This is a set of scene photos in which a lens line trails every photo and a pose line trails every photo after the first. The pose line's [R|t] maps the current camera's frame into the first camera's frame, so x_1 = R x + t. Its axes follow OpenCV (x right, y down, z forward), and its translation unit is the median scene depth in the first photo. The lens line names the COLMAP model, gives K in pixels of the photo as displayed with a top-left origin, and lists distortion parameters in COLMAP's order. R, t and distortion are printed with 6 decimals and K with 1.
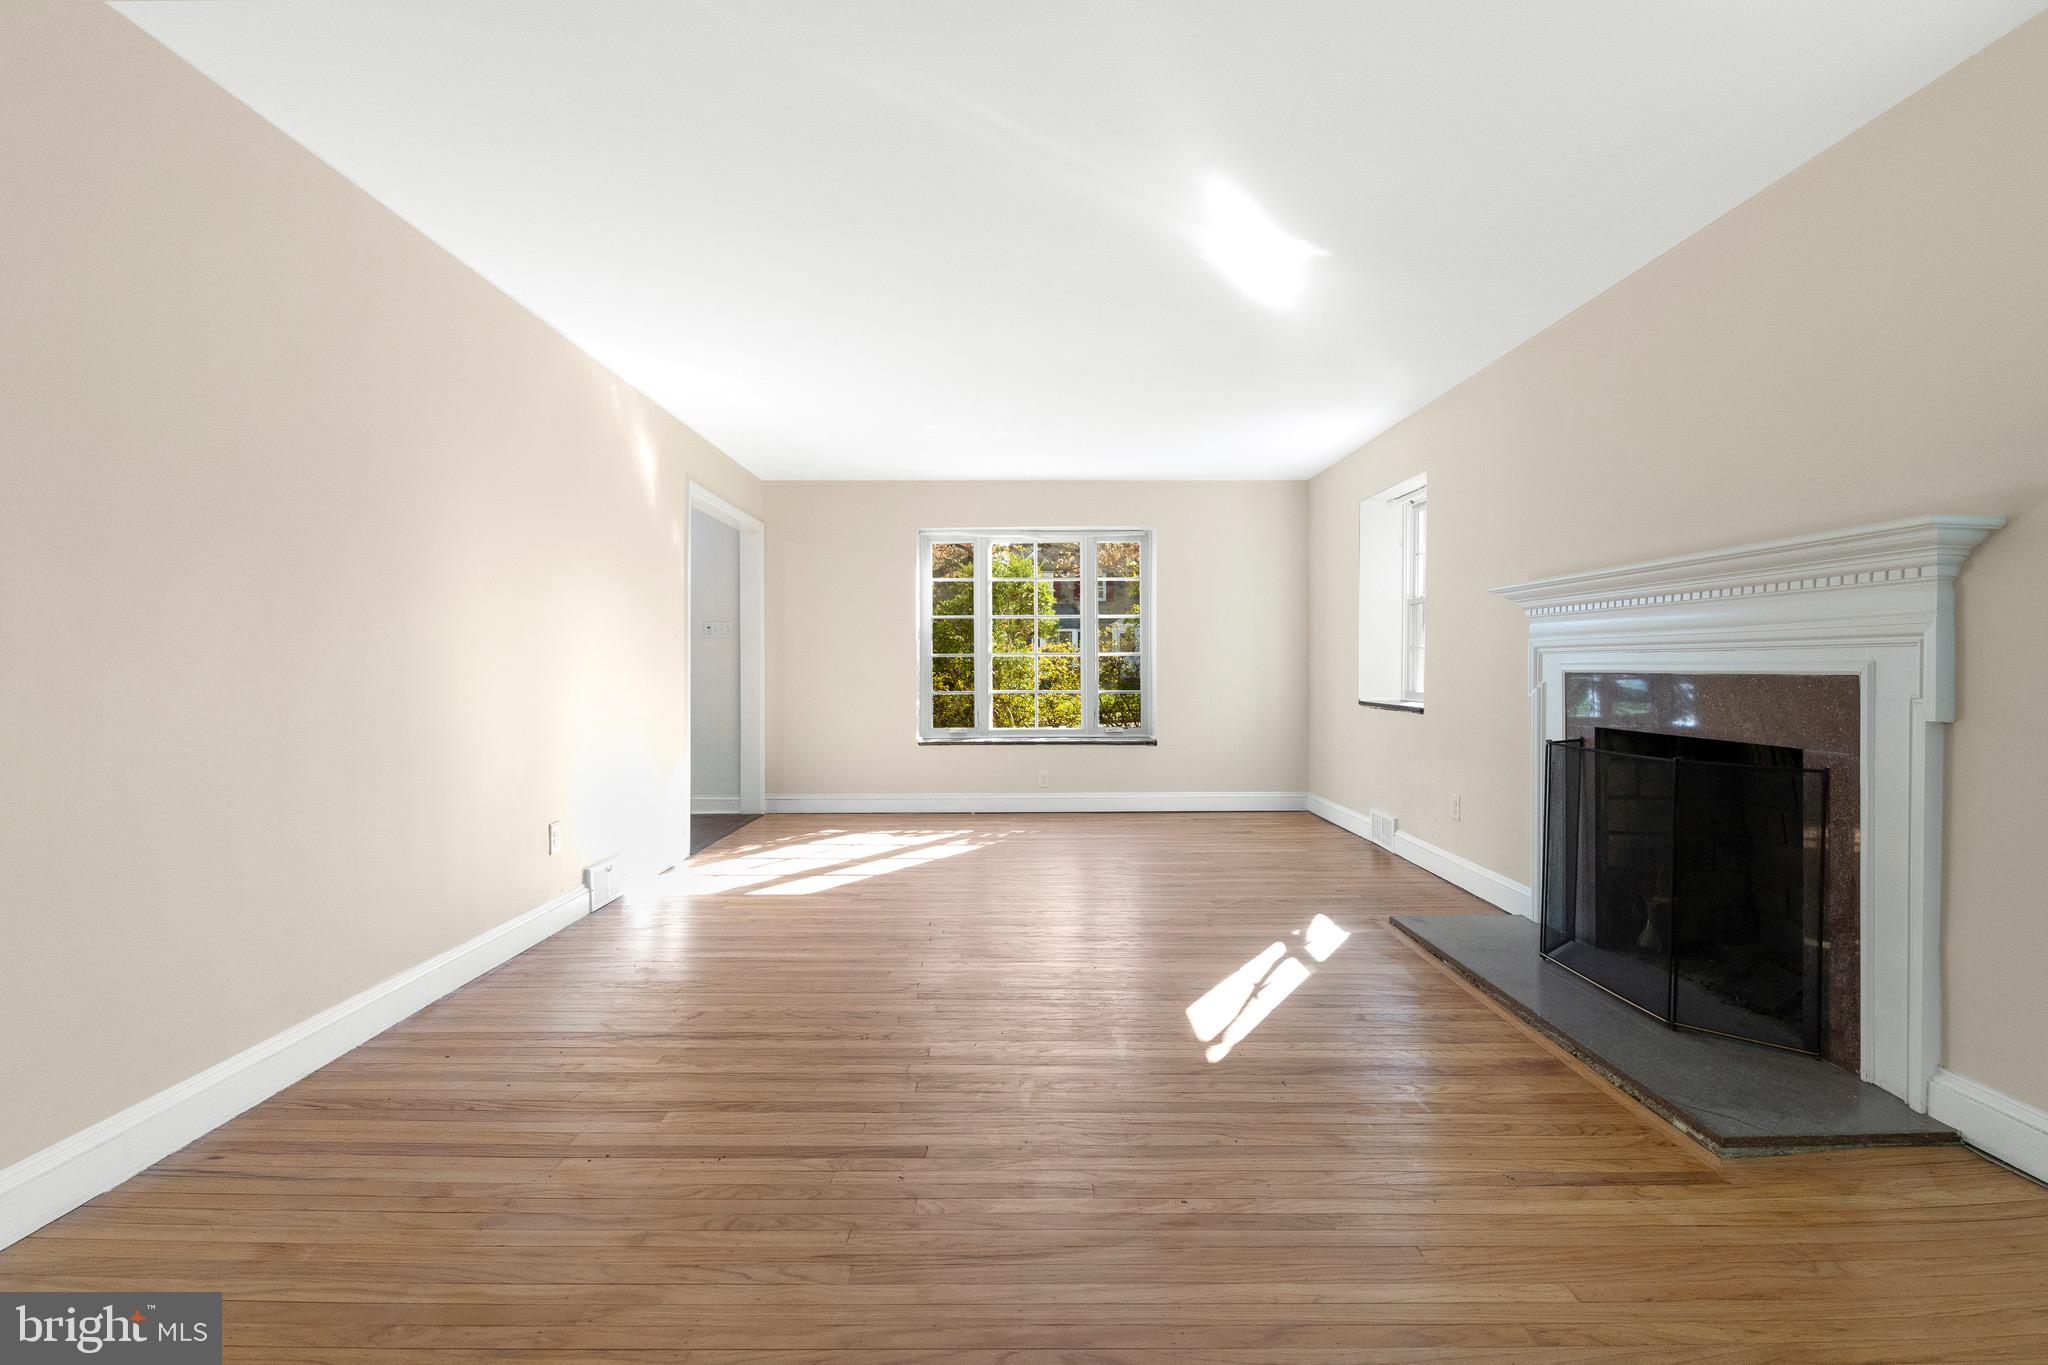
lens RADIAL K [[952.3, 0, 1017.3], [0, 952.3, 673.4], [0, 0, 1]] dist [-0.000280, -0.000069]
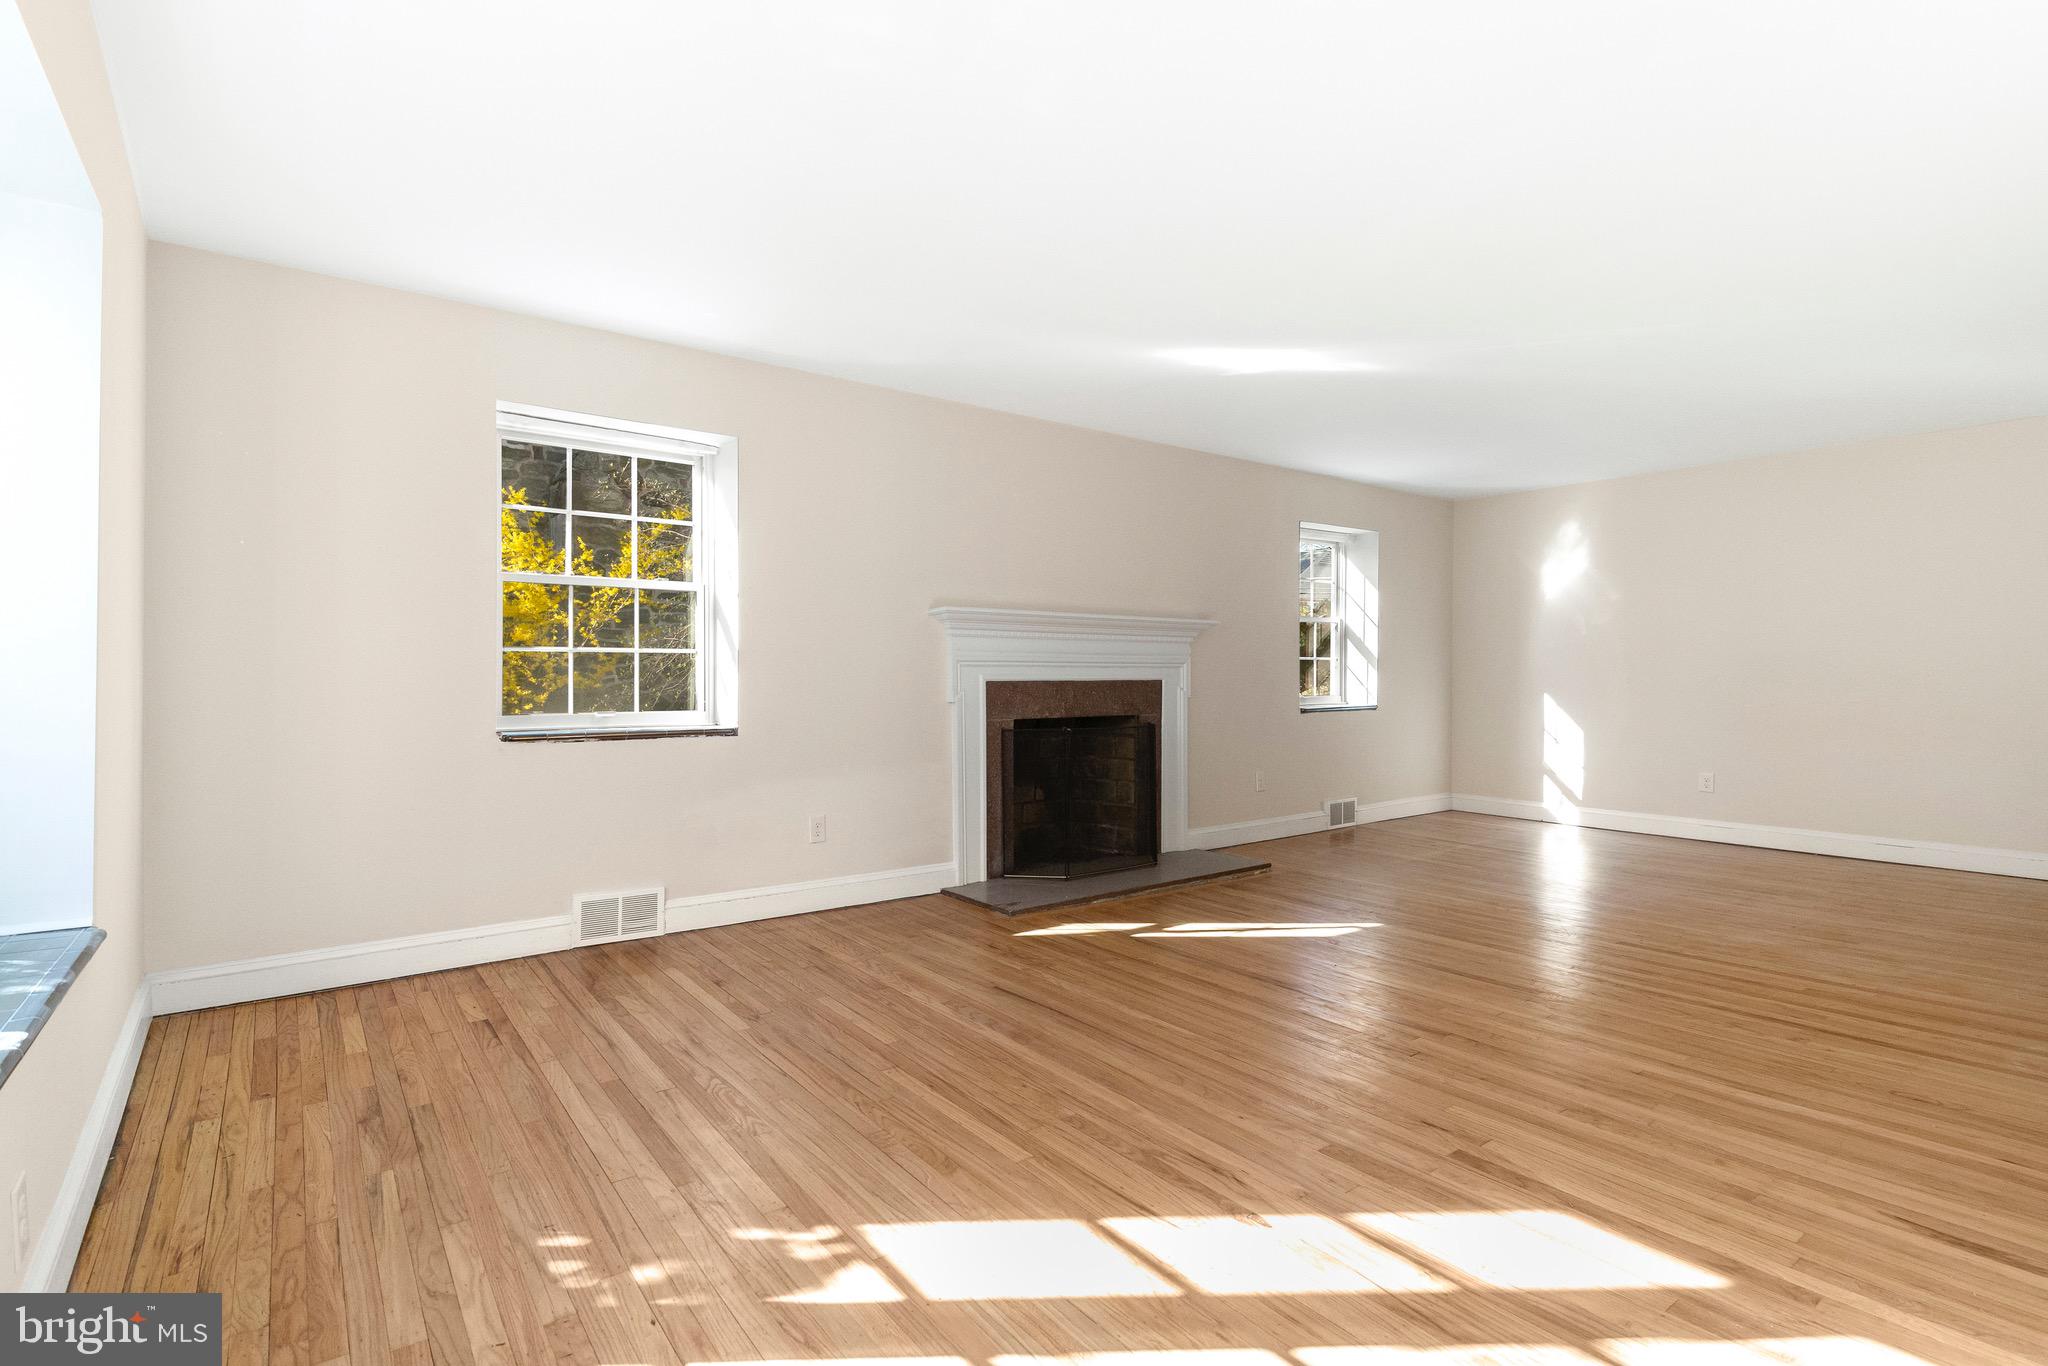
lens RADIAL K [[952.3, 0, 1022.0], [0, 952.3, 678.2], [0, 0, 1]] dist [-0.000280, -0.000069]
pose [[-0.599915, -0.008073, 0.800023, -0.672138], [0.003387, 0.999914, 0.012630, -0.029010], [-0.800056, 0.010287, -0.599837, 2.336625]]
